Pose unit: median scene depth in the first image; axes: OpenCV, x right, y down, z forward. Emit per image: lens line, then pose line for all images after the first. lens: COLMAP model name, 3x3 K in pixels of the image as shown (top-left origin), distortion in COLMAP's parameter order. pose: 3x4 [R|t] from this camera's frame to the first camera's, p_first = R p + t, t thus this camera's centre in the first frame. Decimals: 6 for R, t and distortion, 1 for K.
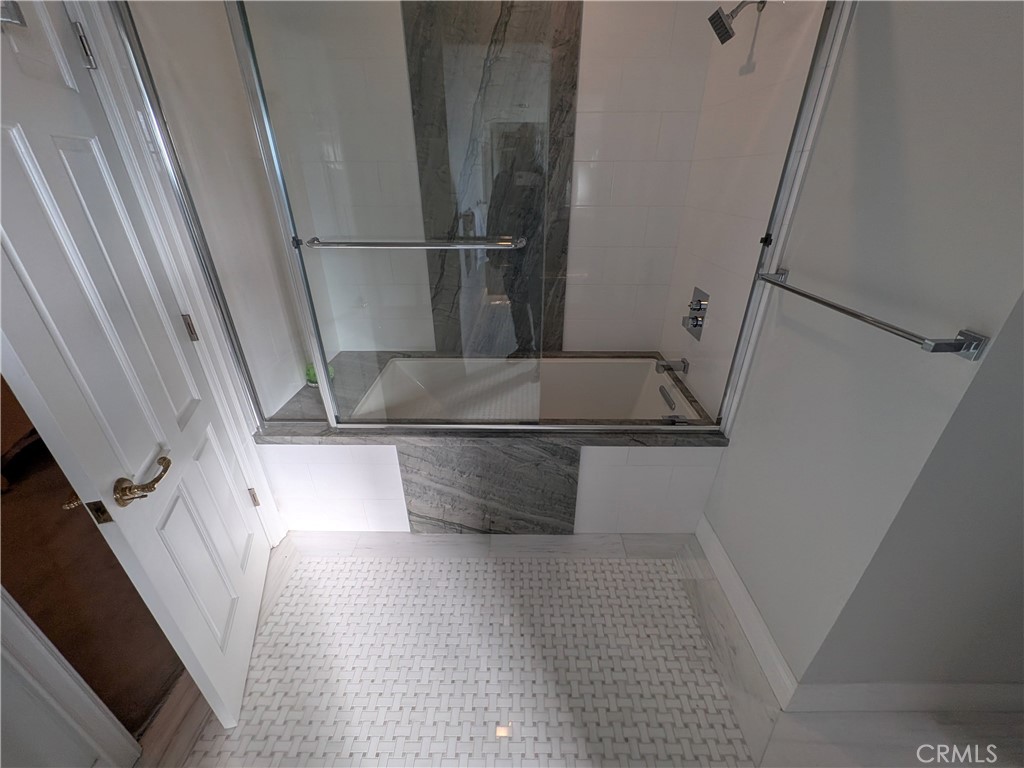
lens RADIAL K [[405.5, 0, 511.9], [0, 405.5, 385.1], [0, 0, 1]] dist [0.007253, -0.001474]
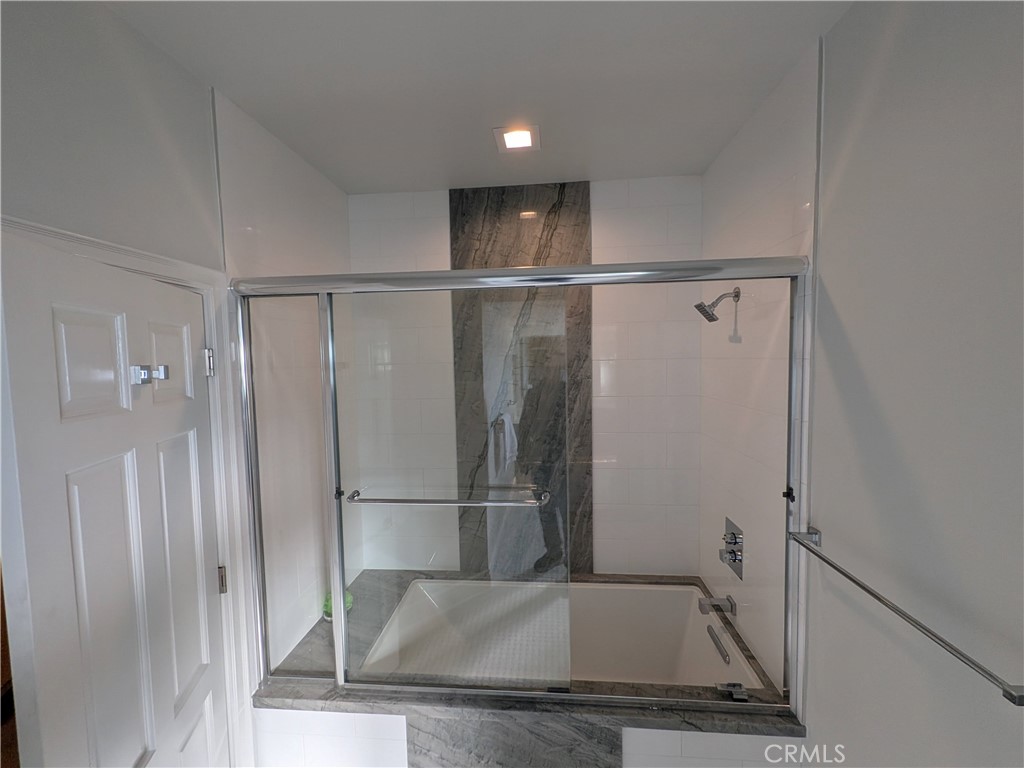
lens RADIAL K [[405.5, 0, 512.6], [0, 405.5, 383.6], [0, 0, 1]] dist [0.007253, -0.001474]
pose [[0.997521, -0.011649, -0.069395, 0.011322], [-0.016982, 0.917194, -0.398079, -0.154591], [0.068286, 0.398270, 0.914723, -0.064595]]
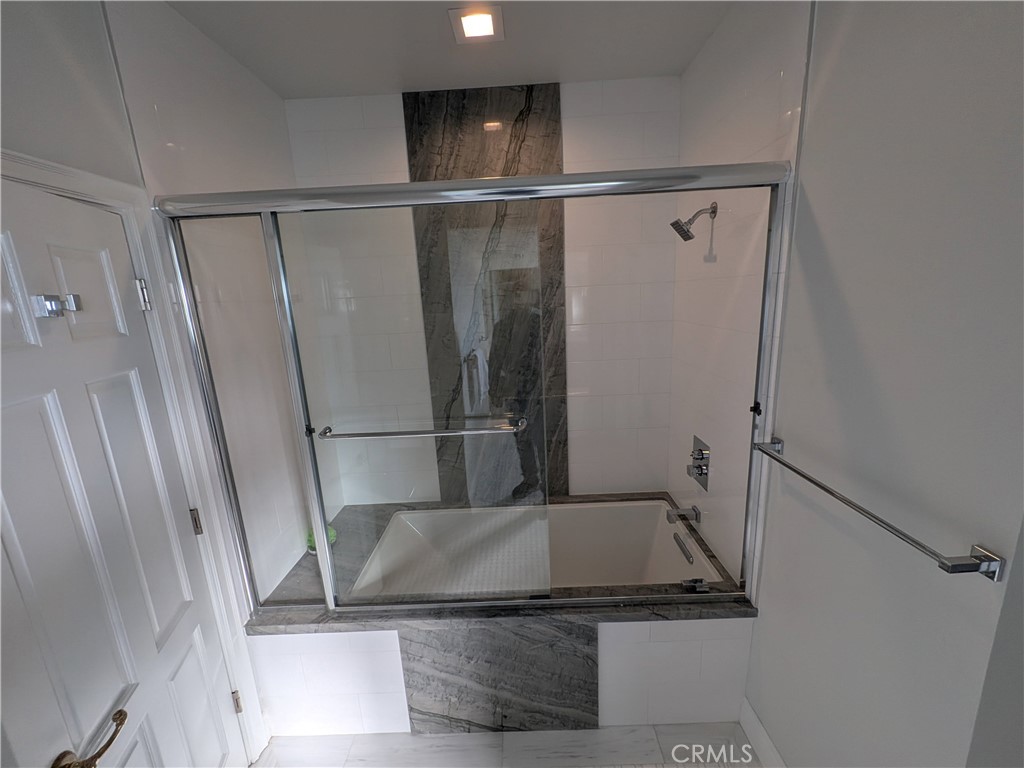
lens RADIAL K [[405.5, 0, 512.9], [0, 405.5, 384.6], [0, 0, 1]] dist [0.007253, -0.001474]
pose [[0.998988, -0.044794, -0.004003, 0.005457], [0.042318, 0.966426, -0.253435, -0.140454], [0.015221, 0.253009, 0.967344, -0.032032]]
